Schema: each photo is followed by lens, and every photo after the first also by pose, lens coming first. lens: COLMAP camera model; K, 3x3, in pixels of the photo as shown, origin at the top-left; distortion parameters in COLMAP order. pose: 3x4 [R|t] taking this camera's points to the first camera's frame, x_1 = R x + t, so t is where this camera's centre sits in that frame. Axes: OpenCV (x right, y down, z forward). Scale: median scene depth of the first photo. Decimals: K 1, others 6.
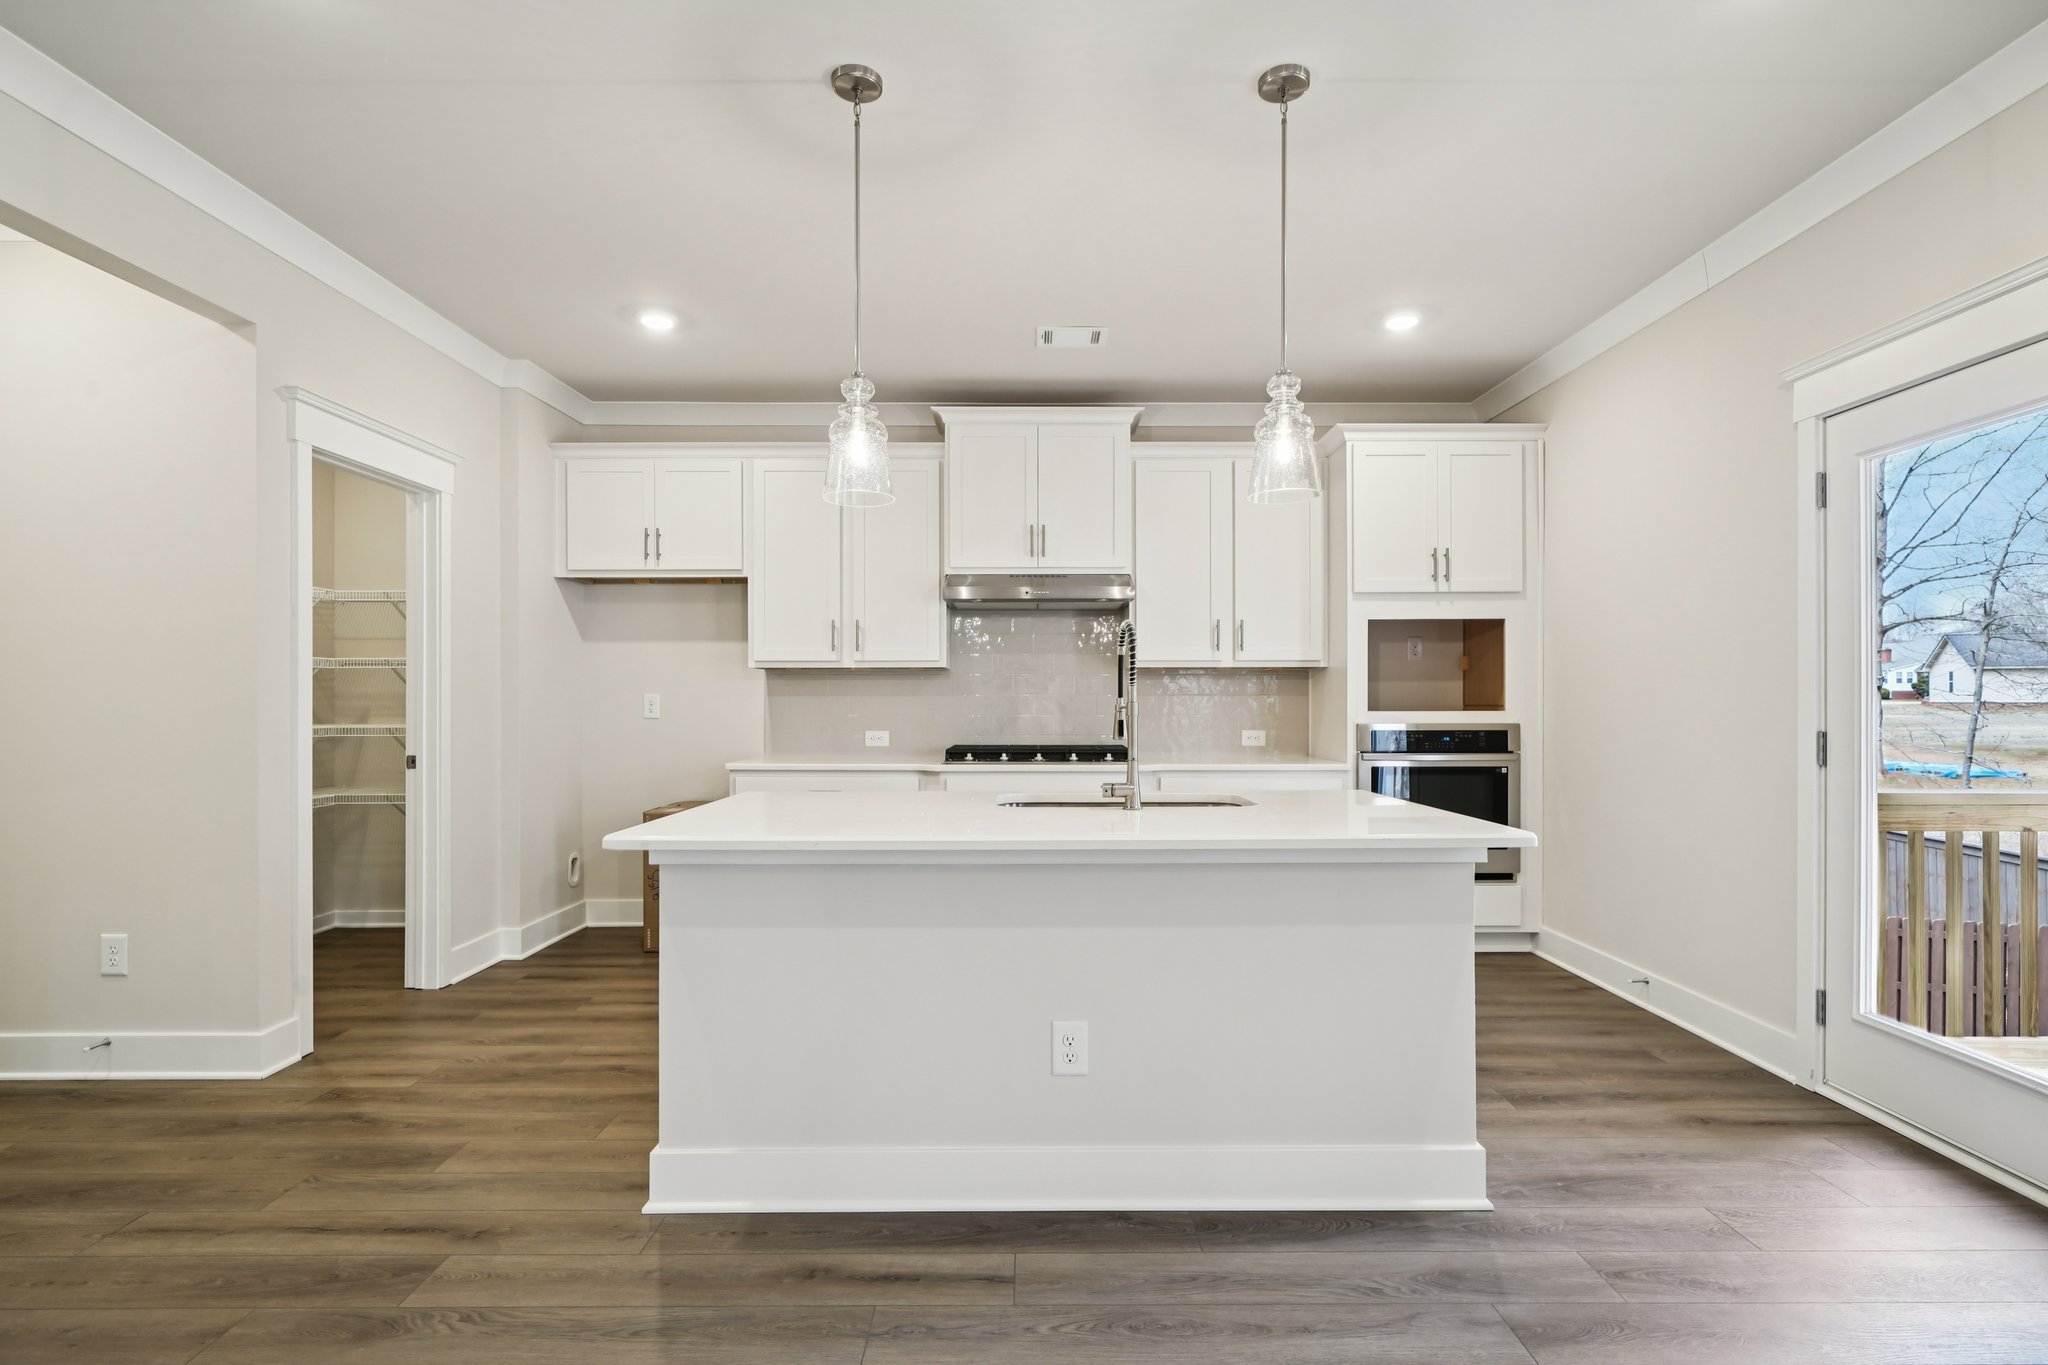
lens RADIAL K [[958.3, 0, 1033.3], [0, 958.3, 704.5], [0, 0, 1]] dist [0.001186, 0.000225]
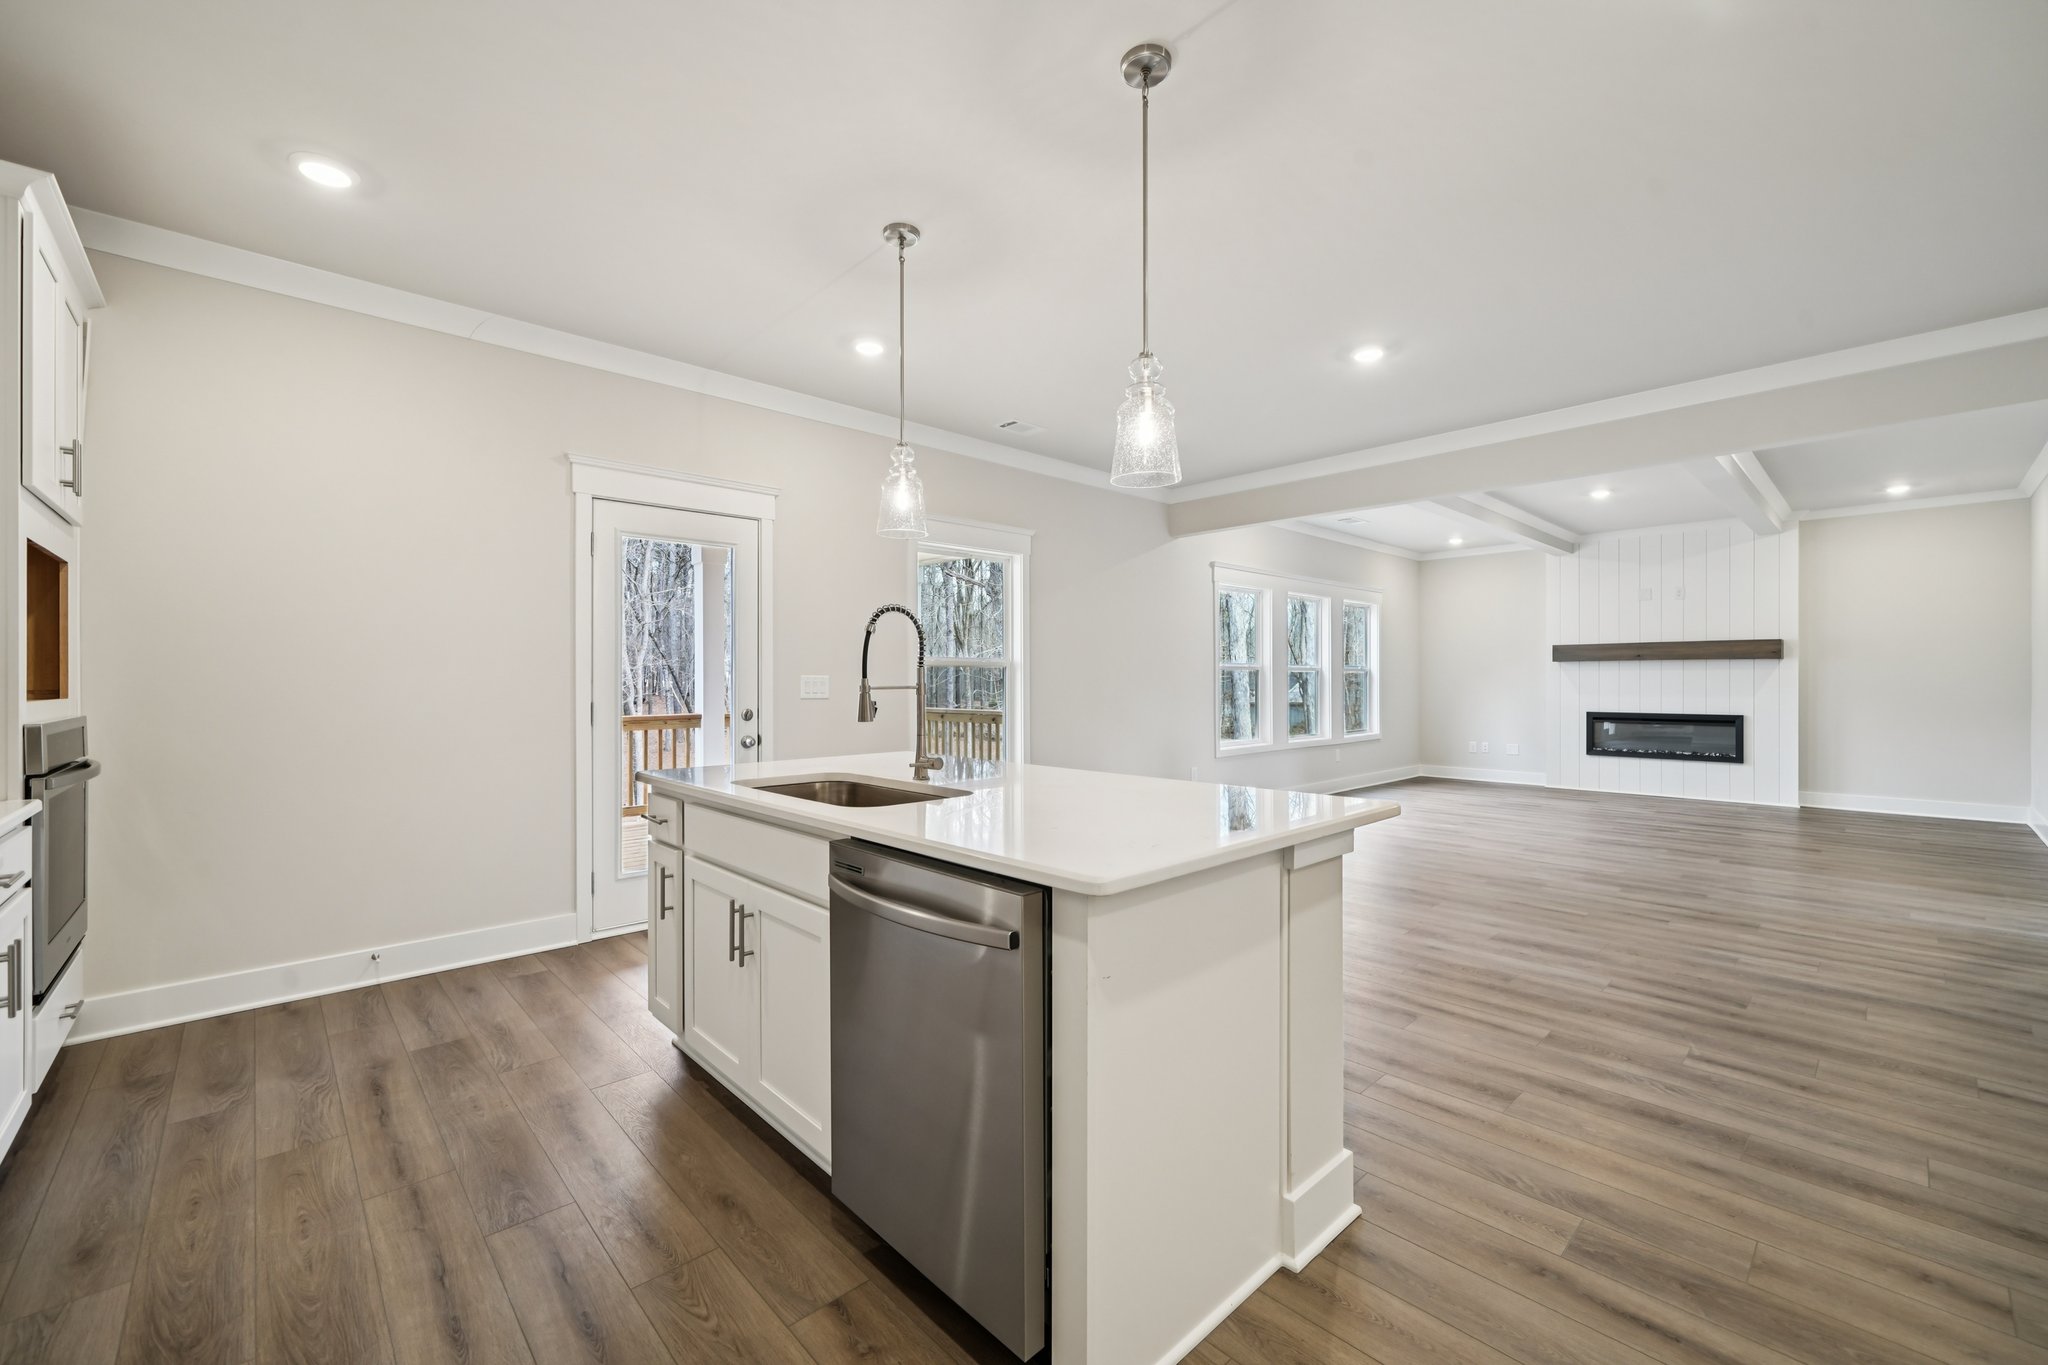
lens RADIAL K [[822.0, 0, 1027.9], [0, 822.0, 684.1], [0, 0, 1]] dist [0.000009, -0.000017]
pose [[-0.680325, -0.000252, 0.732910, -0.455035], [0.003949, 0.999984, 0.004009, -0.002021], [-0.732900, 0.005622, -0.680313, 1.045005]]
